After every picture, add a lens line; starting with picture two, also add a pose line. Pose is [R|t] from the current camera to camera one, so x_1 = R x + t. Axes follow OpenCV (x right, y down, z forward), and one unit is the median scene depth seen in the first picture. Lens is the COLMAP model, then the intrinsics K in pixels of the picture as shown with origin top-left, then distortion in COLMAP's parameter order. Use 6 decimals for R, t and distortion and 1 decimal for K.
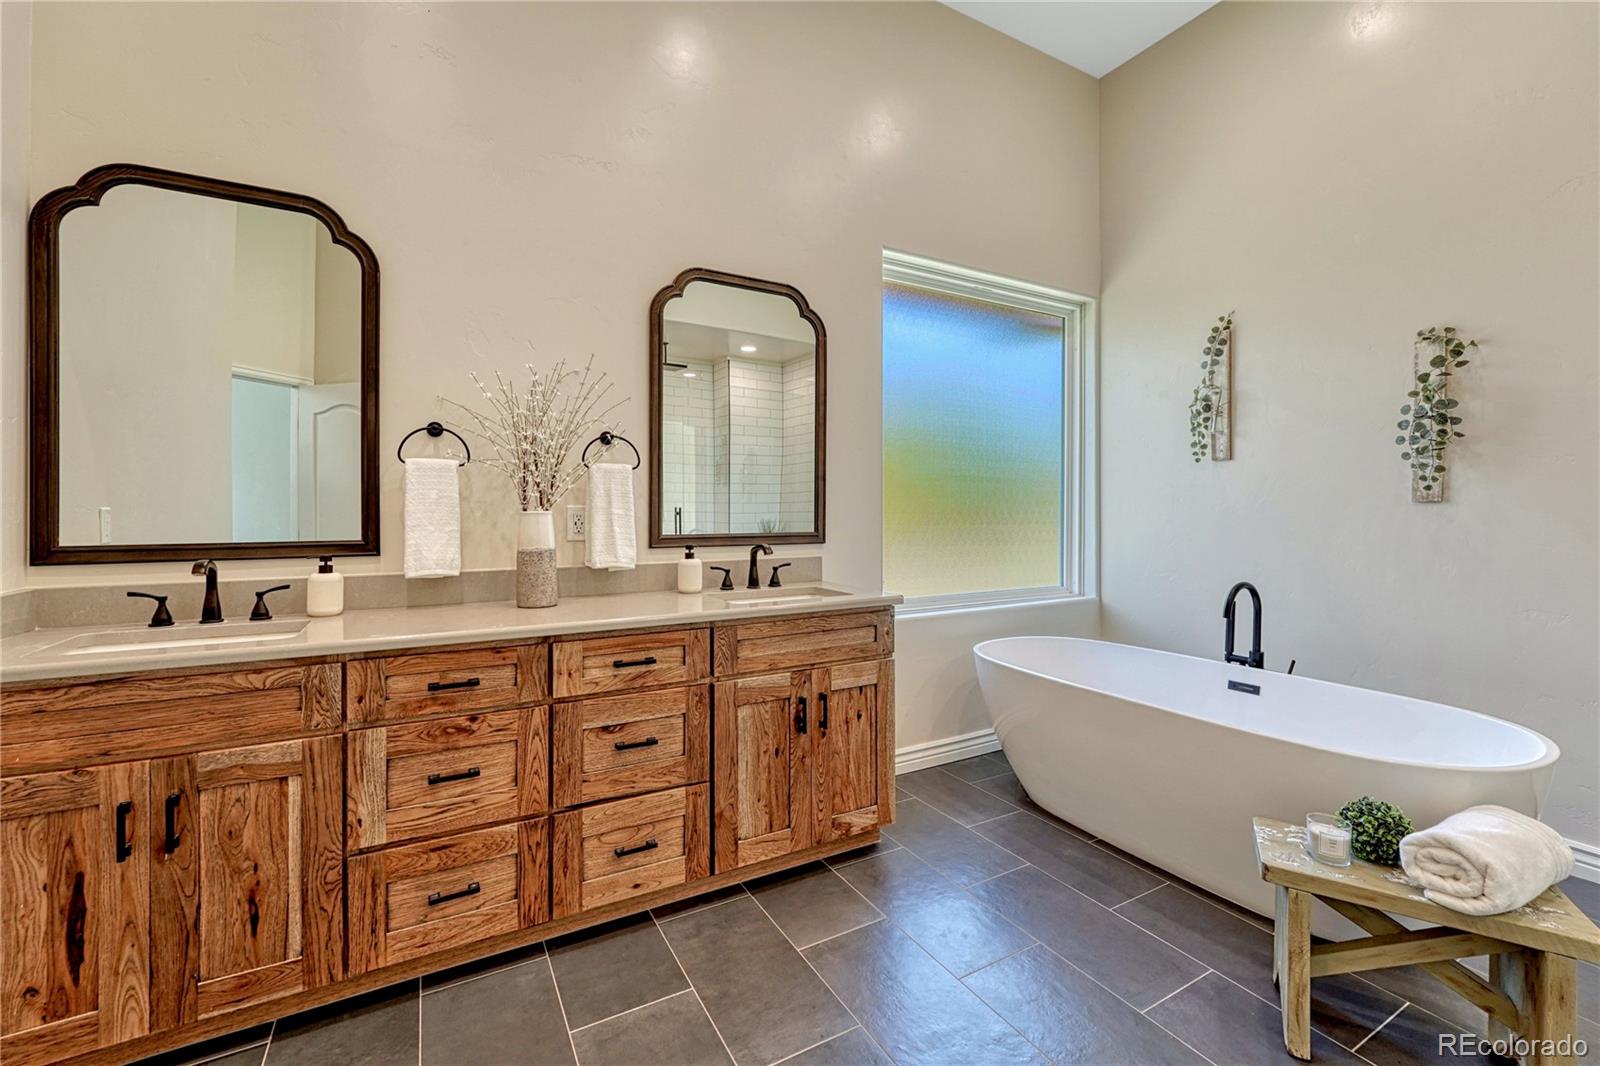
lens RADIAL K [[668.3, 0, 793.6], [0, 668.3, 521.5], [0, 0, 1]] dist [-0.007264, 0.000161]
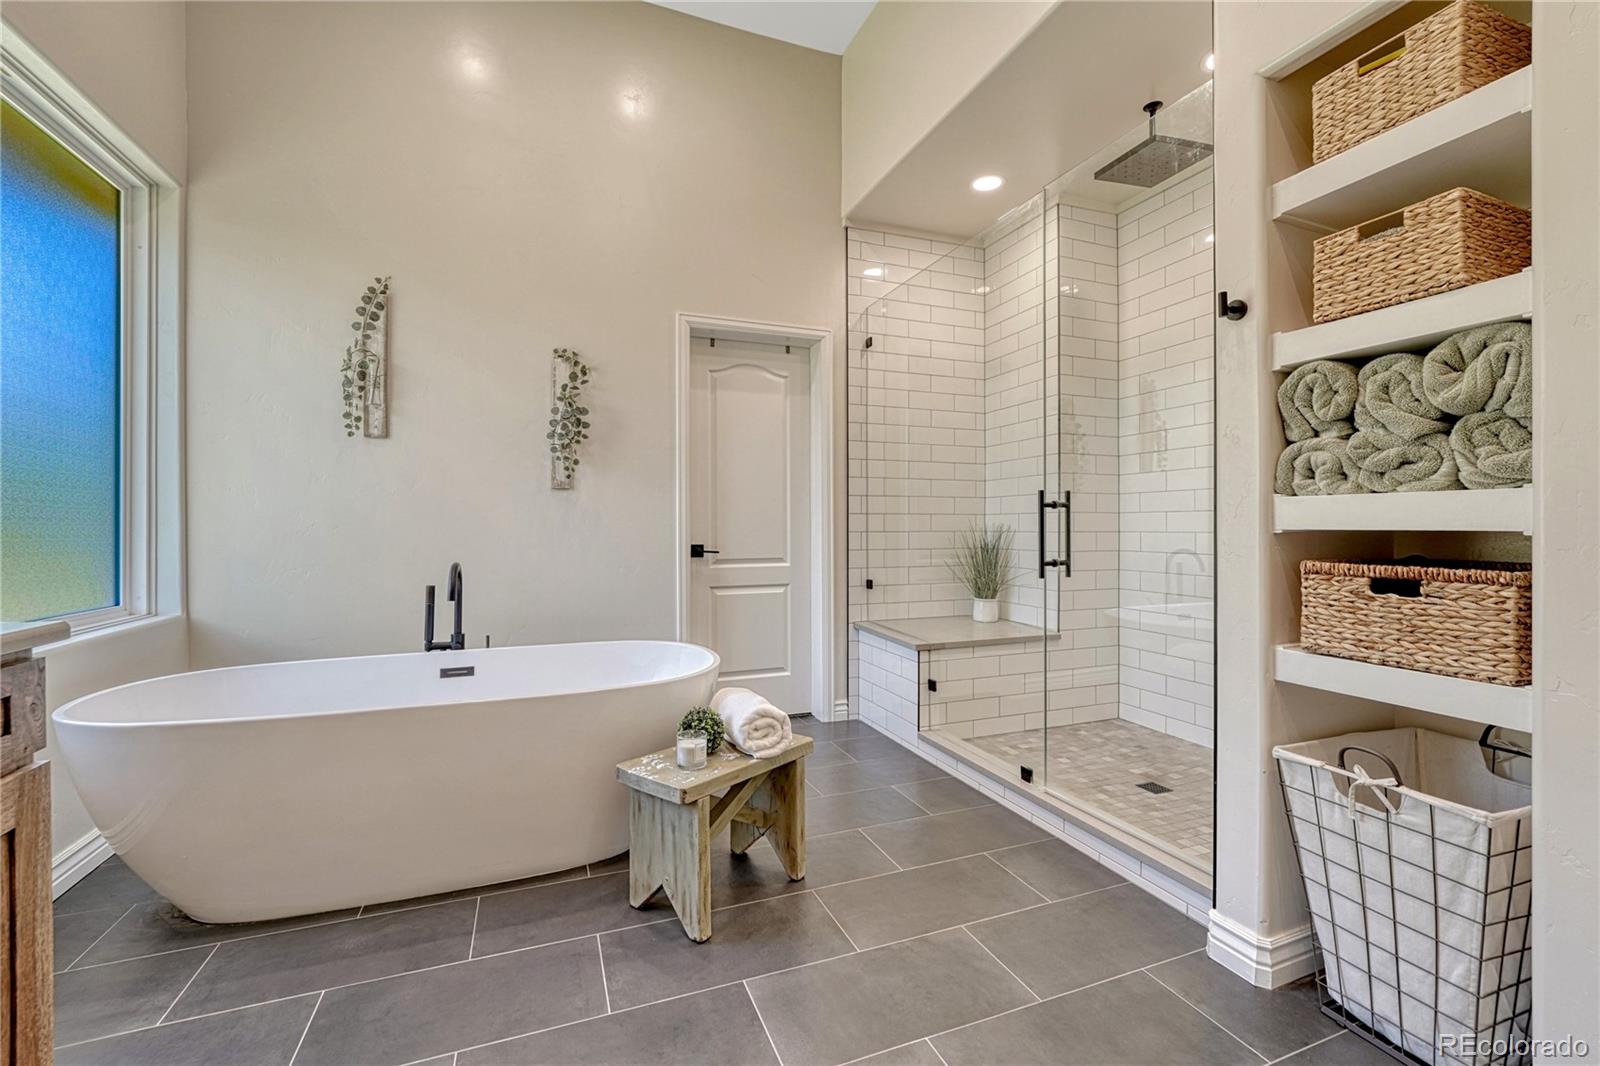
lens RADIAL K [[663.1, 0, 794.5], [0, 663.1, 535.8], [0, 0, 1]] dist [-0.013394, 0.003340]
pose [[0.136460, -0.015889, 0.990518, -0.195720], [0.016710, 0.999766, 0.013736, 0.045209], [-0.990505, 0.014677, 0.136694, 0.367995]]
